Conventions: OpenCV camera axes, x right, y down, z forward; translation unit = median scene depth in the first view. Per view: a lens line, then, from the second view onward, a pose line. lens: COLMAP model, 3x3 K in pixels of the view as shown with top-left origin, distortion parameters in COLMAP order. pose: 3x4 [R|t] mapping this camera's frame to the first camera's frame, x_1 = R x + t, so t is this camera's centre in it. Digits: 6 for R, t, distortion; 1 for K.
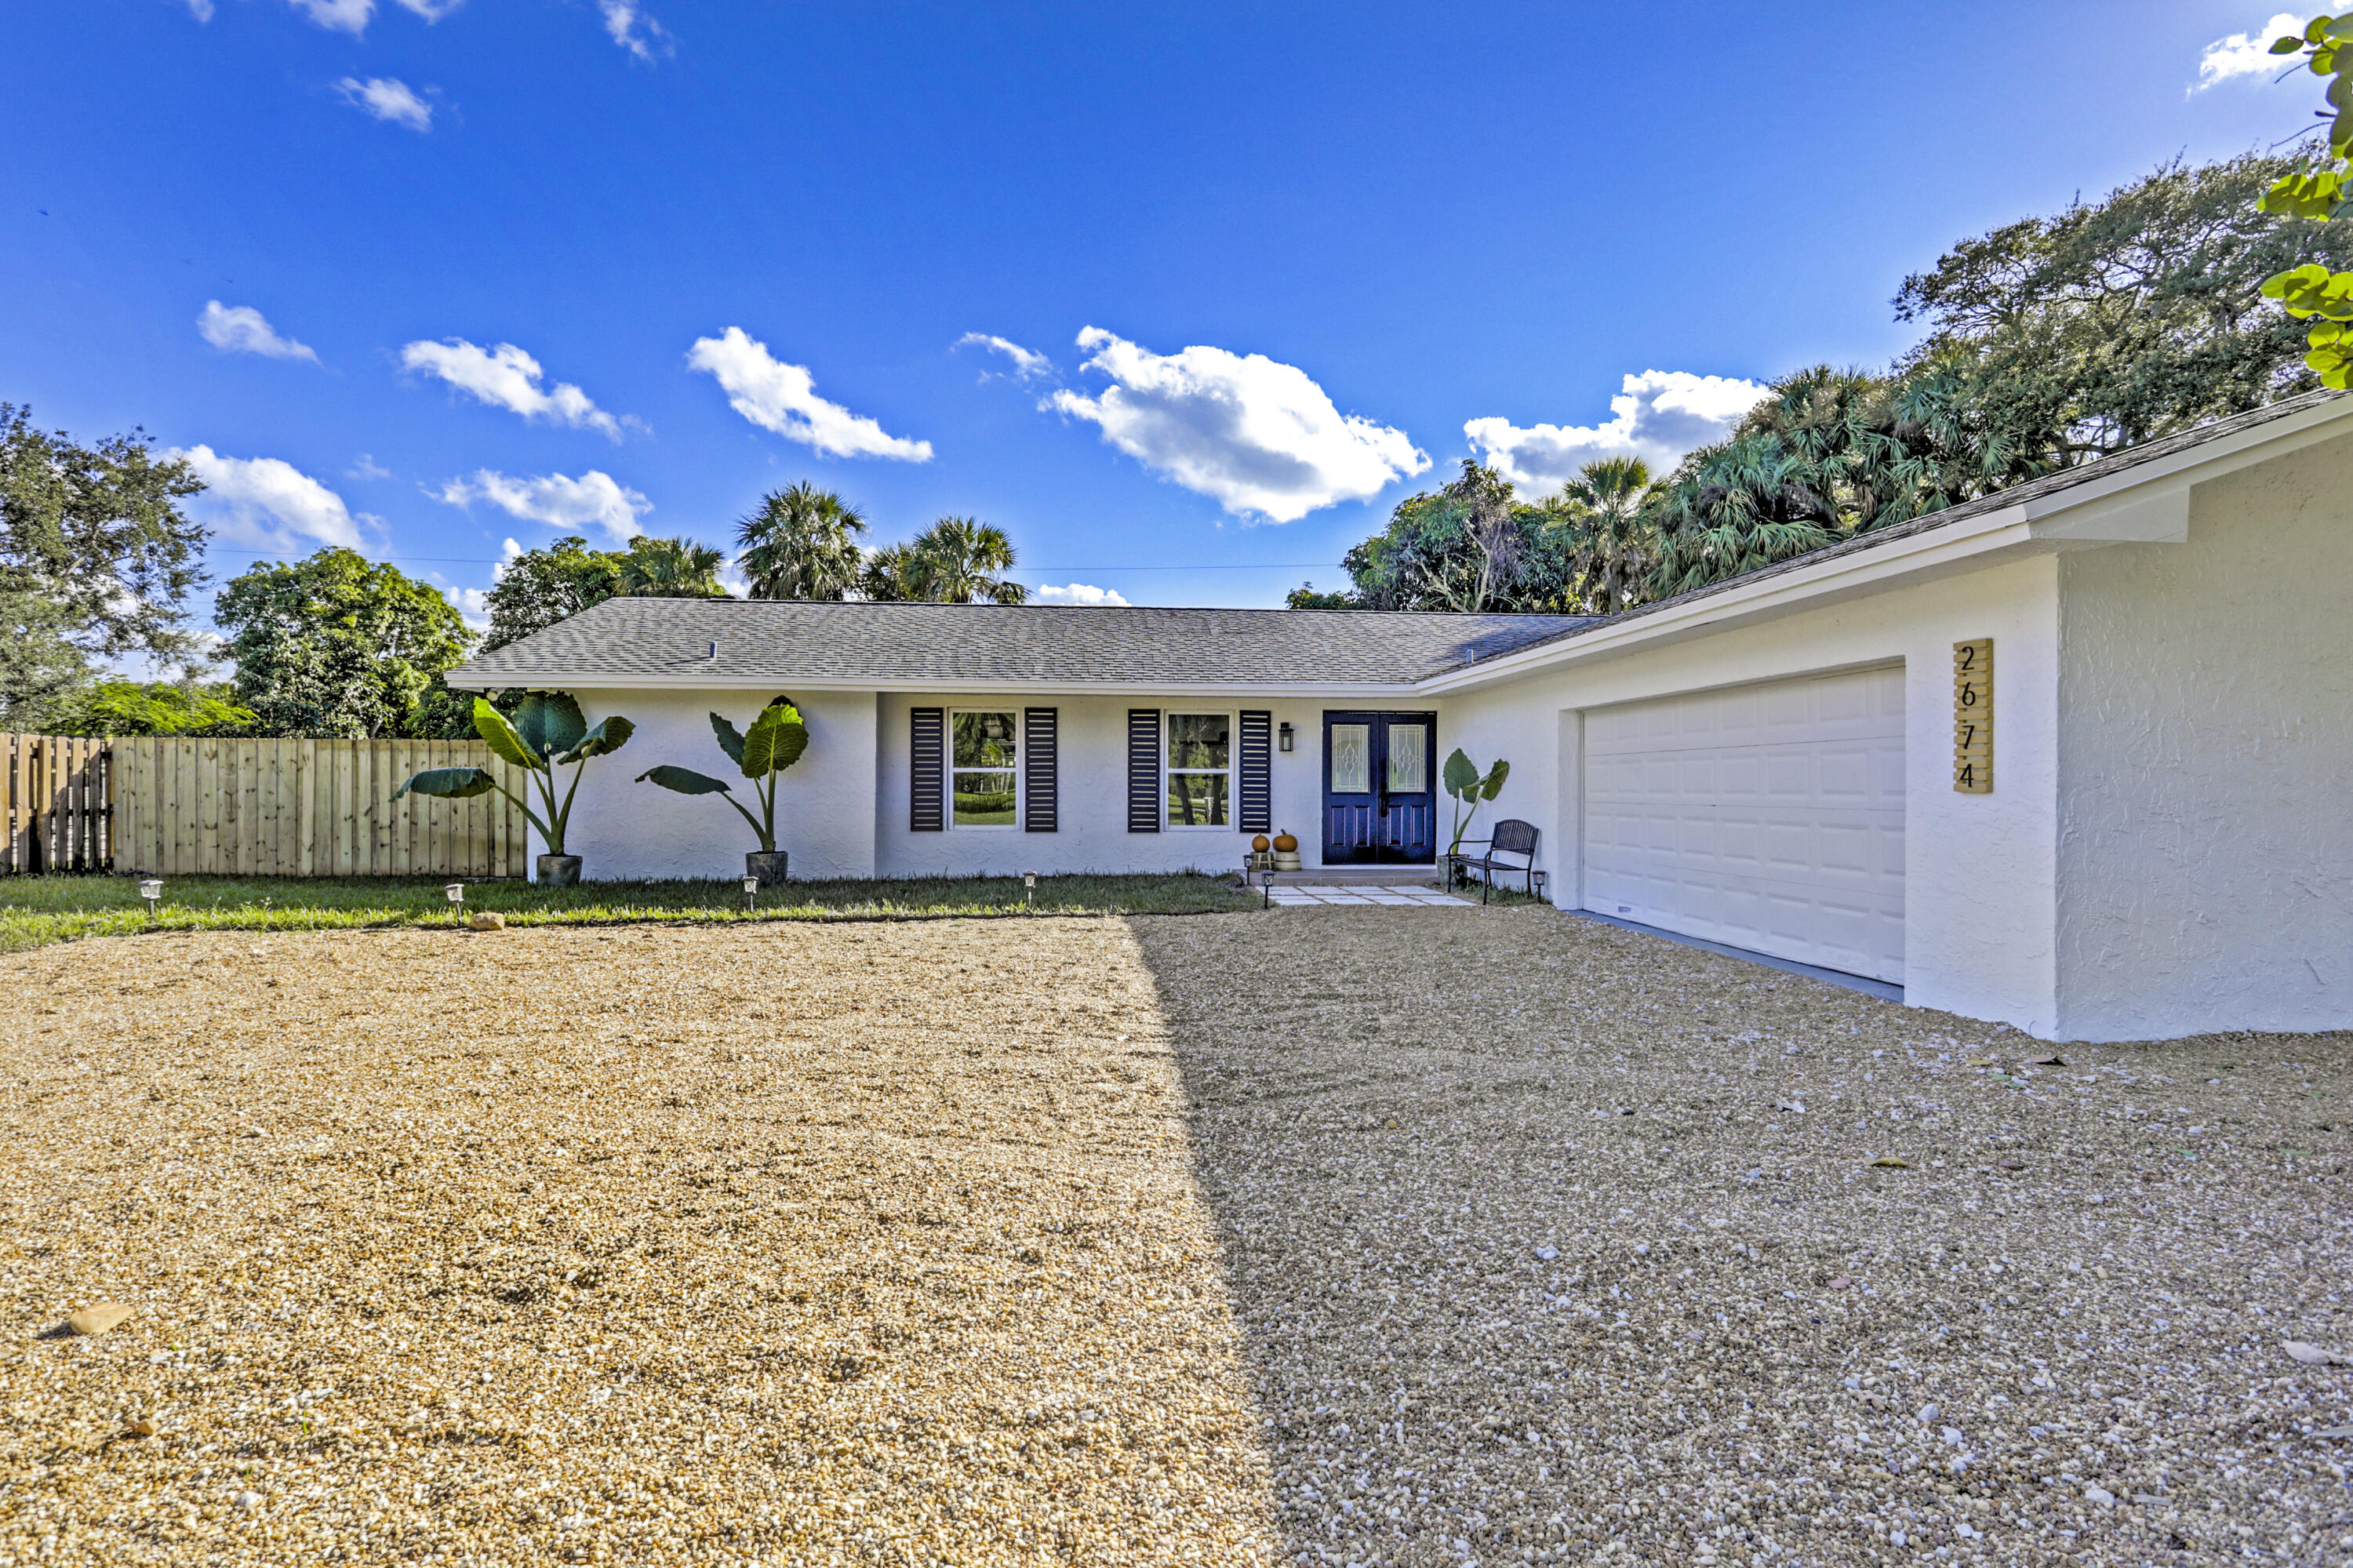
lens RADIAL K [[1157.0, 0, 1176.5], [0, 1157.0, 784.0], [0, 0, 1]] dist [-0.009220, 0.000609]
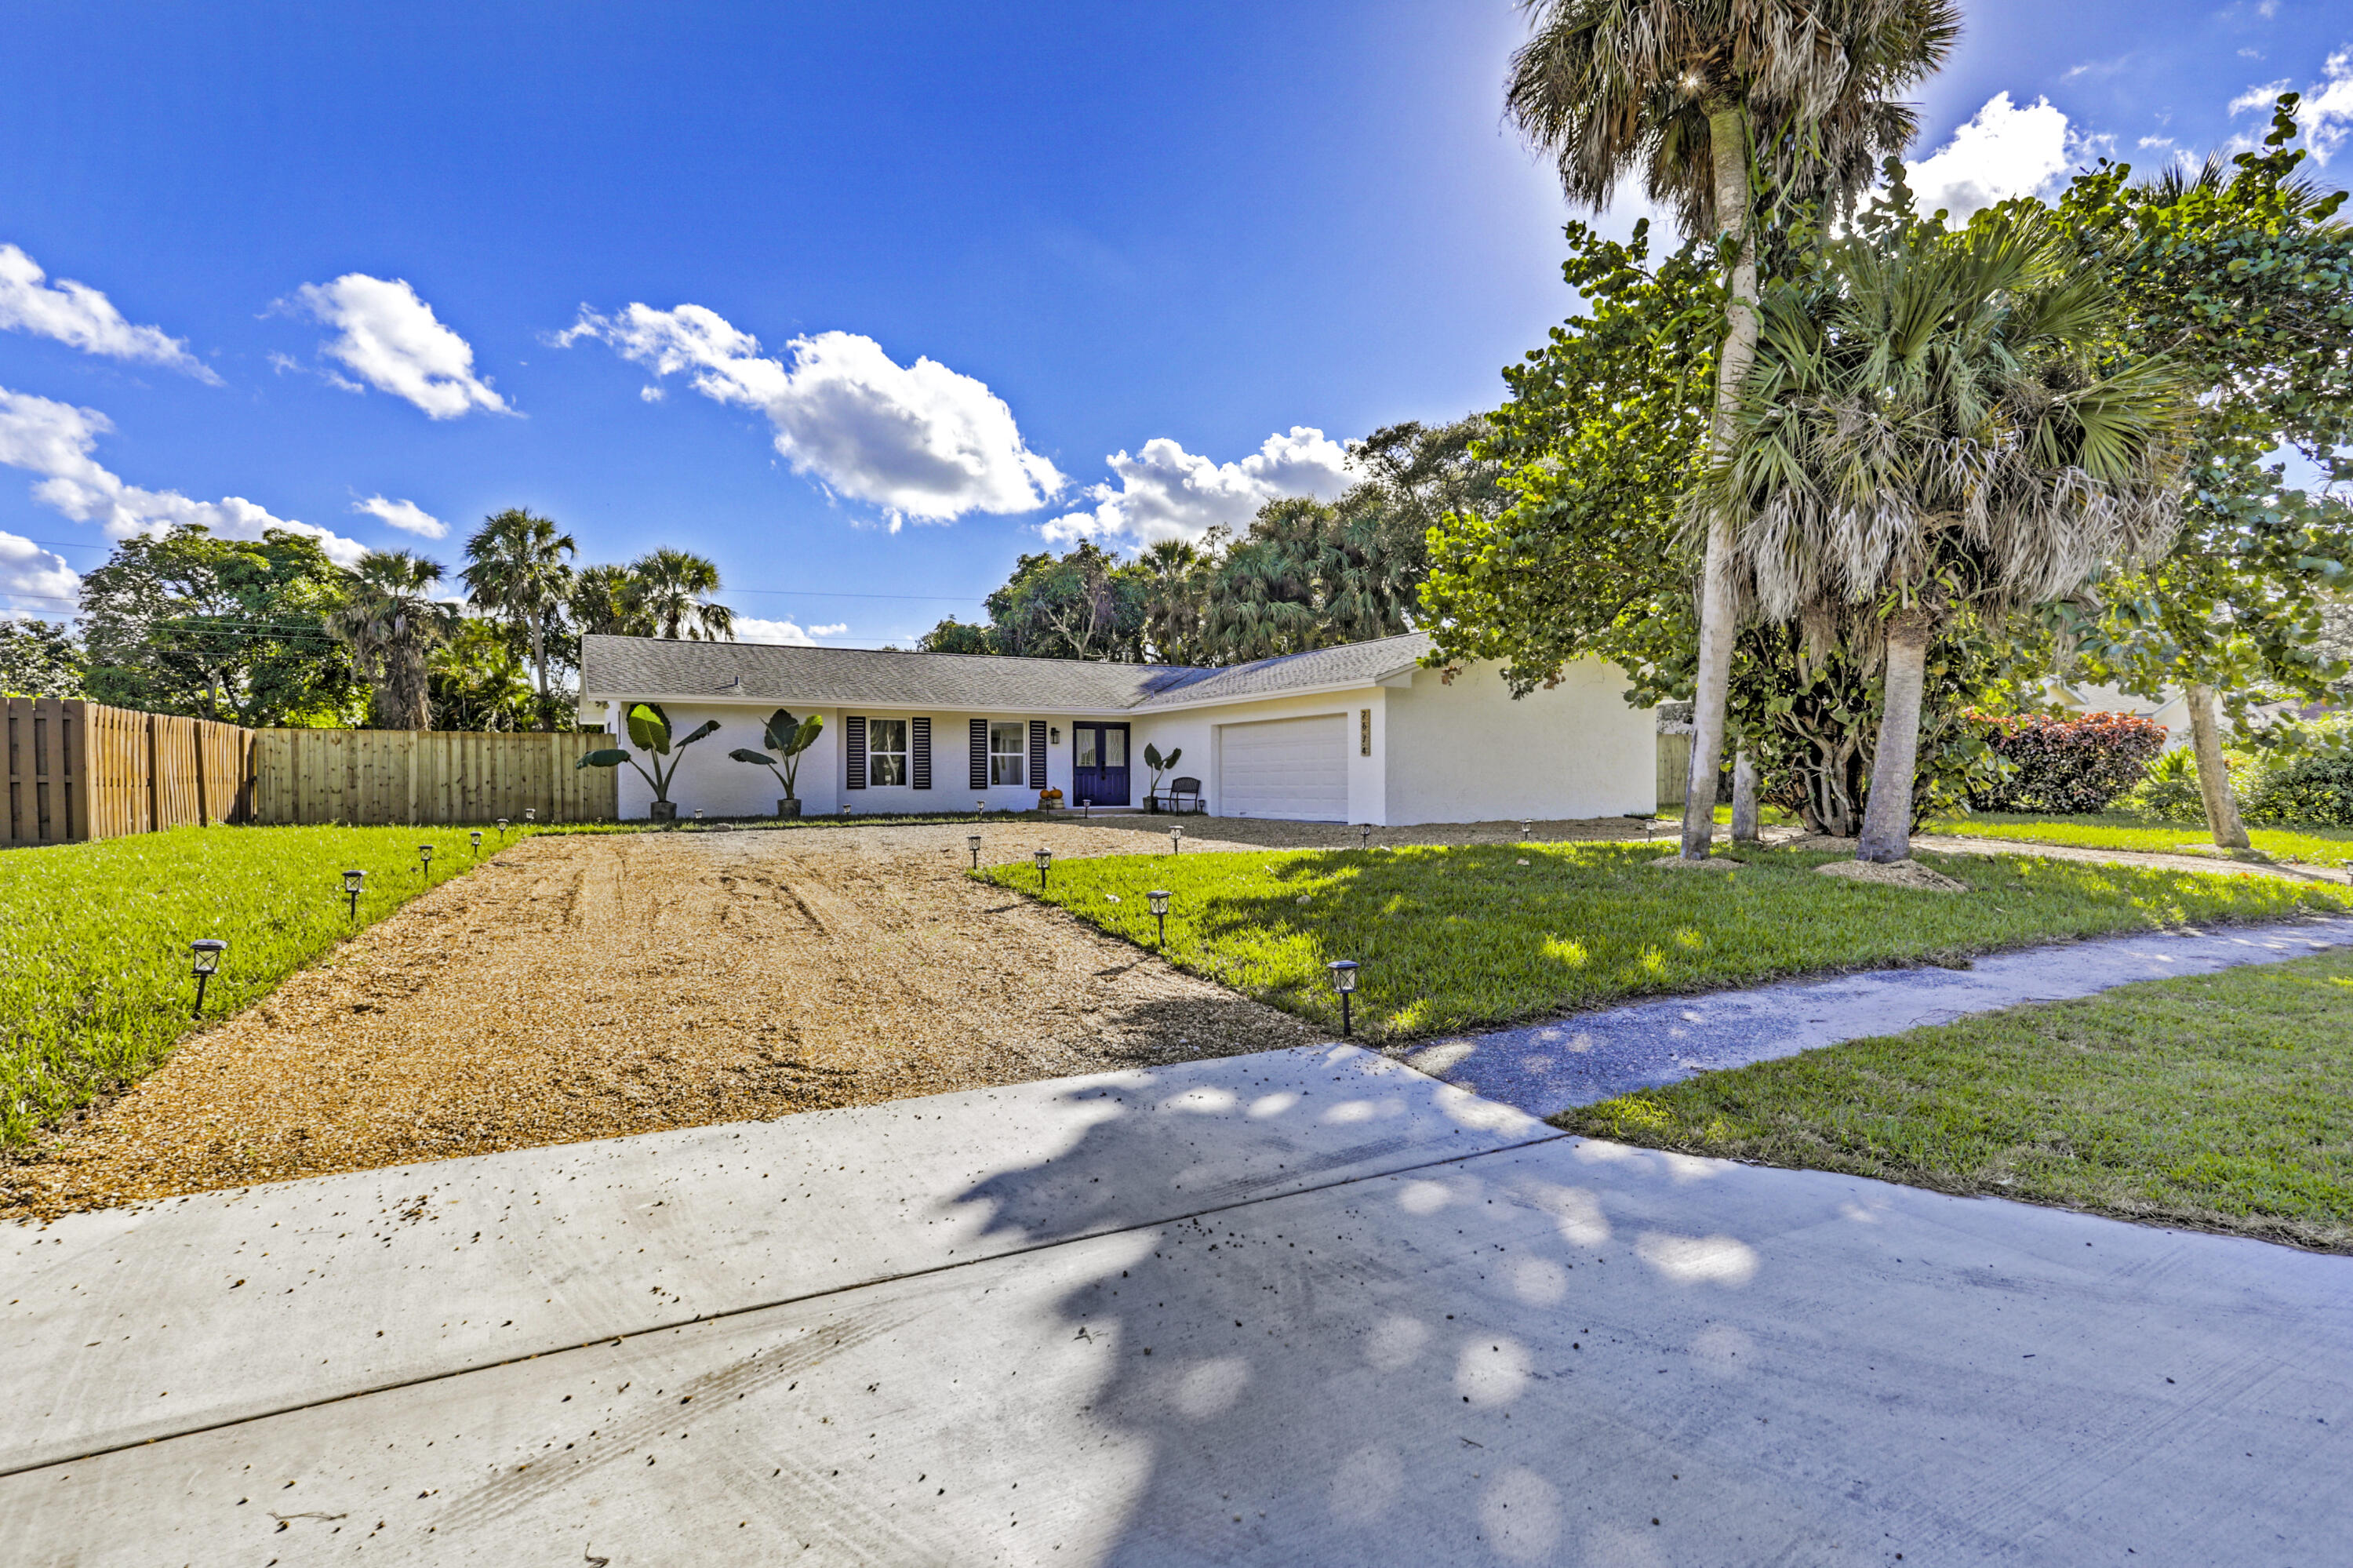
lens RADIAL K [[1242.3, 0, 1176.5], [0, 1242.3, 784.0], [0, 0, 1]] dist [-0.000018, 0.000116]
pose [[0.912090, -0.006510, 0.409939, -0.516001], [0.006773, 0.999977, 0.000810, 0.033460], [-0.409935, 0.002038, 0.912113, -0.828000]]
